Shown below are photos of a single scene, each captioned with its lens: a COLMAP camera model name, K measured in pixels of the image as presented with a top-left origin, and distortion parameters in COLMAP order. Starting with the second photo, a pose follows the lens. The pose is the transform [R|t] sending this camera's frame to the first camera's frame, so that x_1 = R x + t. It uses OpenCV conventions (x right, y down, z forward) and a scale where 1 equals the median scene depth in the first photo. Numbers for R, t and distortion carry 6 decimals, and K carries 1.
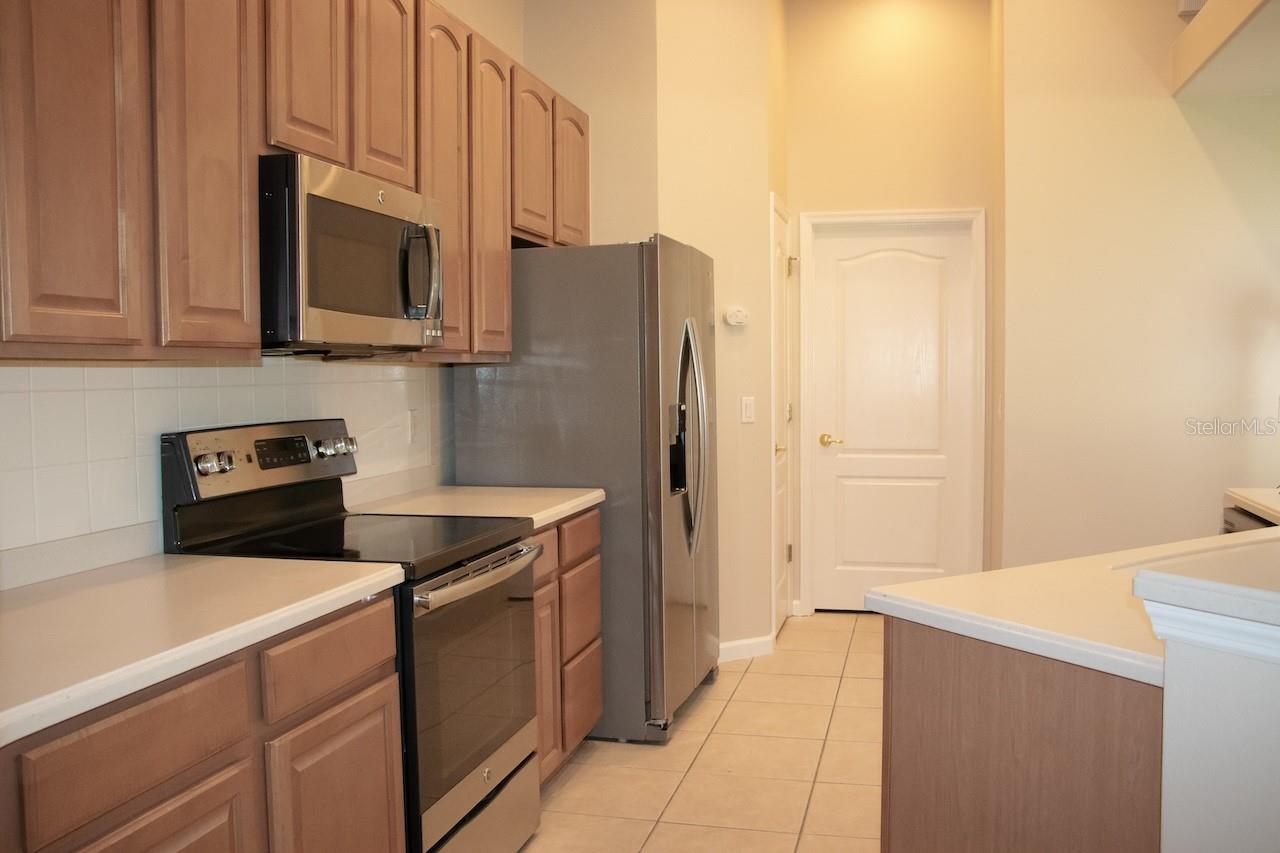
lens RADIAL K [[1144.3, 0, 640.0], [0, 1144.3, 426.5], [0, 0, 1]] dist [-0.001705, -0.000914]
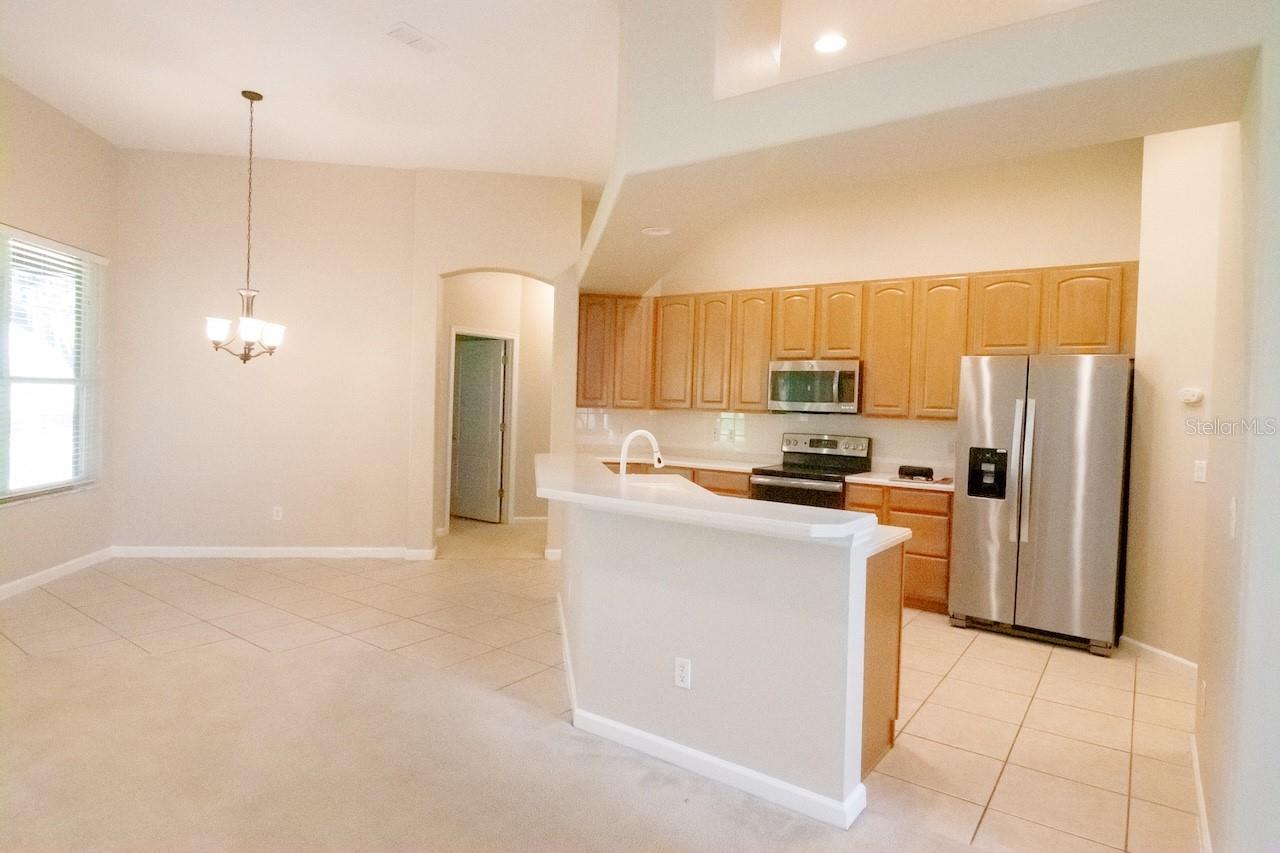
lens RADIAL K [[708.0, 0, 640.0], [0, 708.0, 426.5], [0, 0, 1]] dist [0.000471, 0.000090]
pose [[-0.375844, 0.027421, -0.926277, 1.796292], [-0.074634, 0.995419, 0.059751, -0.111032], [0.923673, 0.091588, -0.372075, 1.303684]]
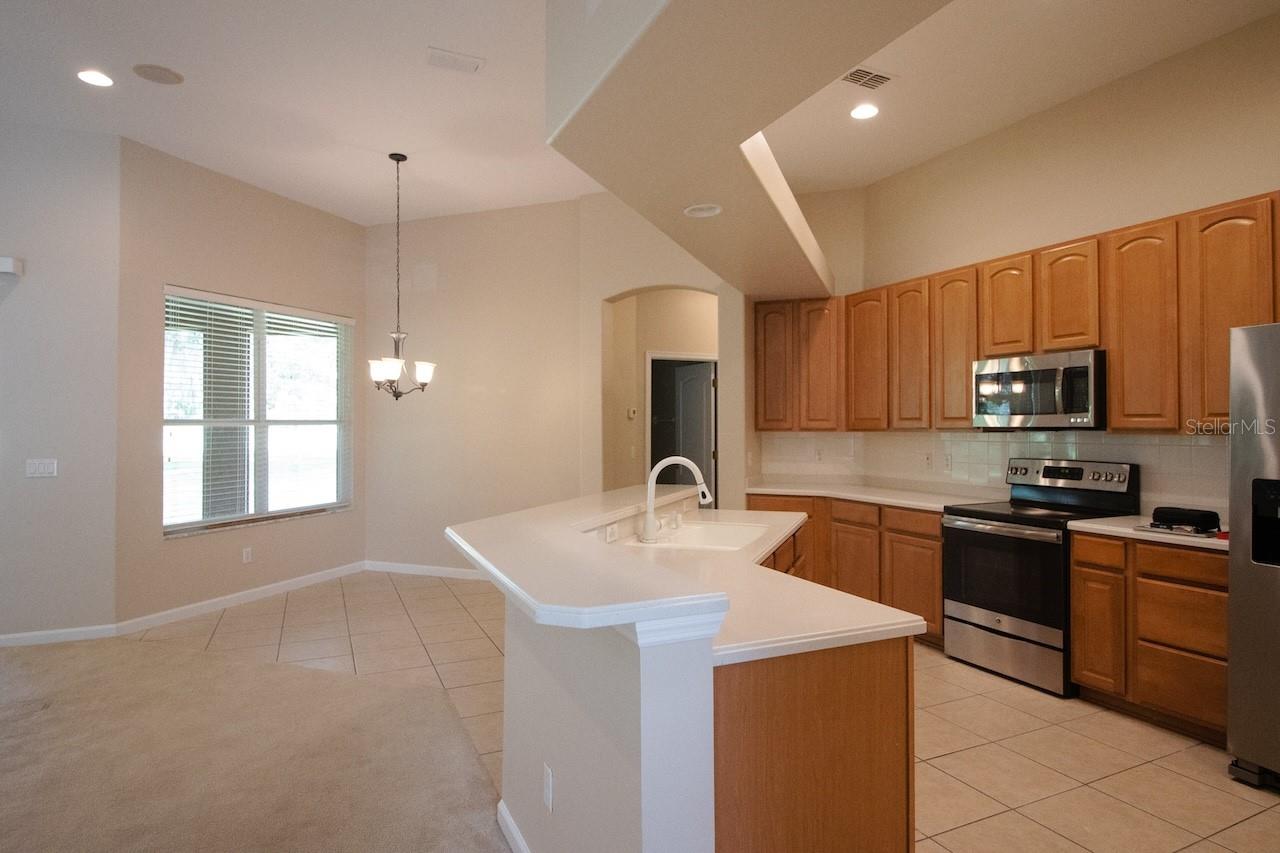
lens RADIAL K [[713.0, 0, 640.0], [0, 713.0, 426.5], [0, 0, 1]] dist [-0.004703, -0.001505]
pose [[-0.780352, 0.010663, -0.625250, 1.265139], [-0.022616, 0.998719, 0.045258, -0.118617], [0.624932, 0.049458, -0.779111, 1.624626]]
